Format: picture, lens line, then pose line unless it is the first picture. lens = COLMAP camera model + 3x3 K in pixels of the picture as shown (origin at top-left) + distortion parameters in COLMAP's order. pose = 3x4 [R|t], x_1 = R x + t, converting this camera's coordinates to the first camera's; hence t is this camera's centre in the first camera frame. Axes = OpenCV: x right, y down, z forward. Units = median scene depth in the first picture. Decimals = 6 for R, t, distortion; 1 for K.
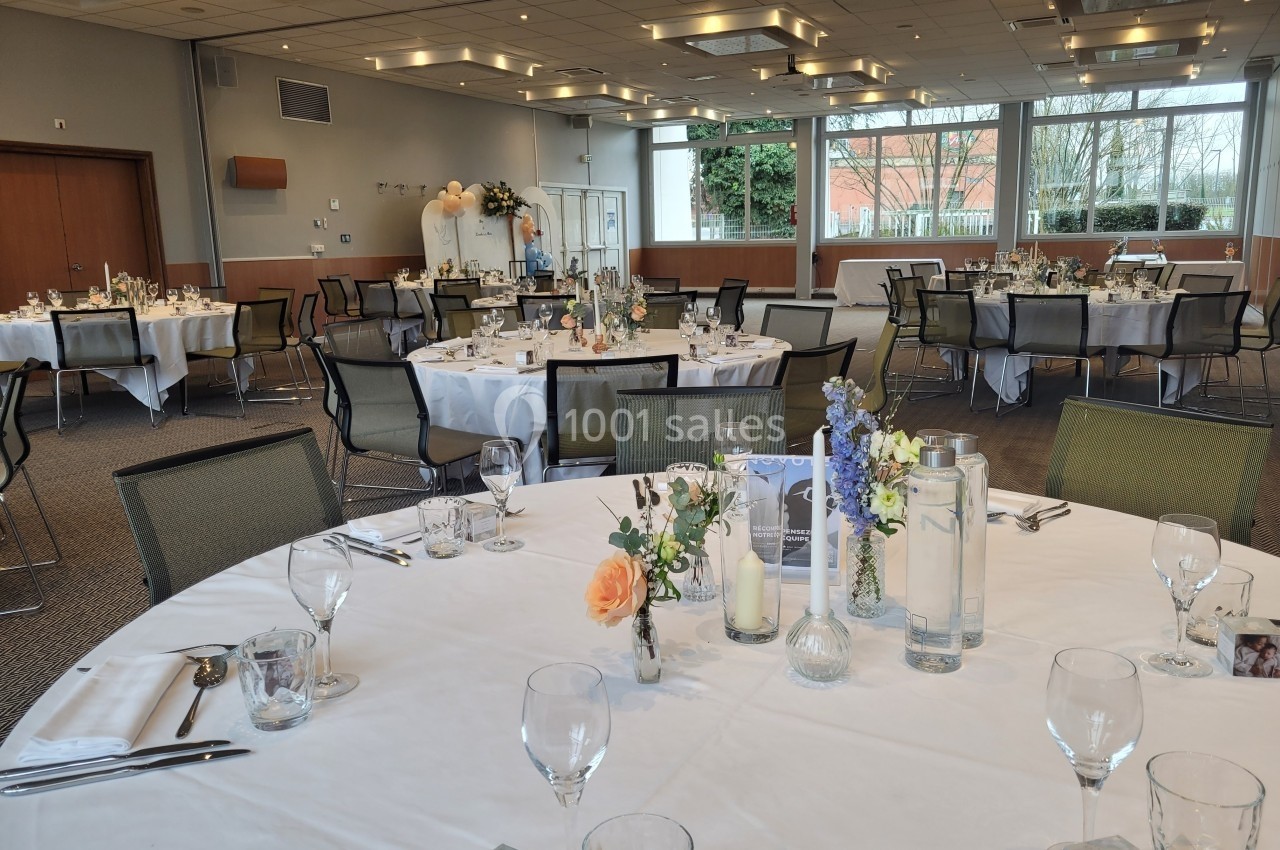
lens RADIAL K [[942.0, 0, 622.1], [0, 942.0, 406.7], [0, 0, 1]] dist [0.047864, 0.002377]
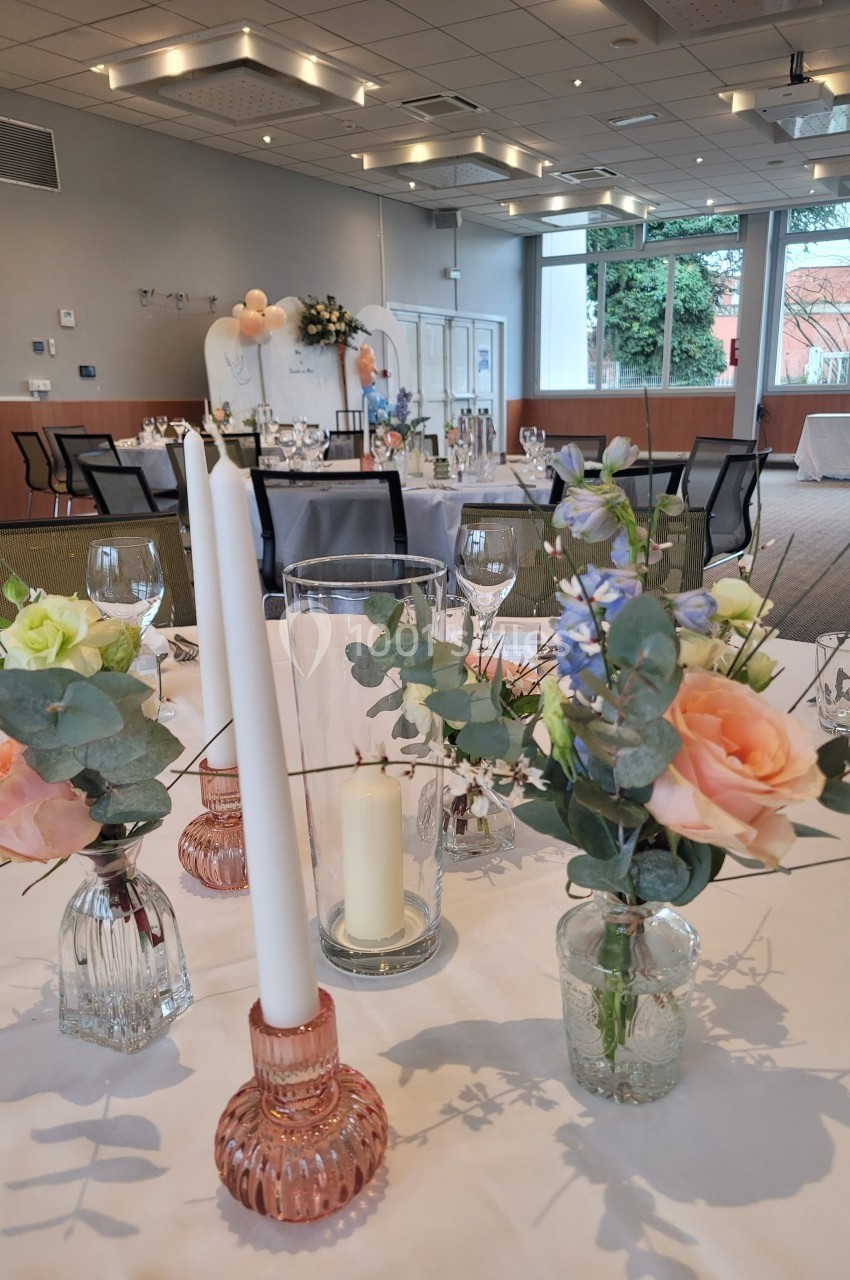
lens RADIAL K [[942.0, 0, 425.0], [0, 942.0, 640.0], [0, 0, 1]] dist [0.047864, 0.002377]
pose [[0.997390, 0.025998, -0.067363, -0.002294], [-0.020927, 0.996969, 0.074928, -0.036425], [0.069107, -0.073322, 0.994911, 0.278213]]
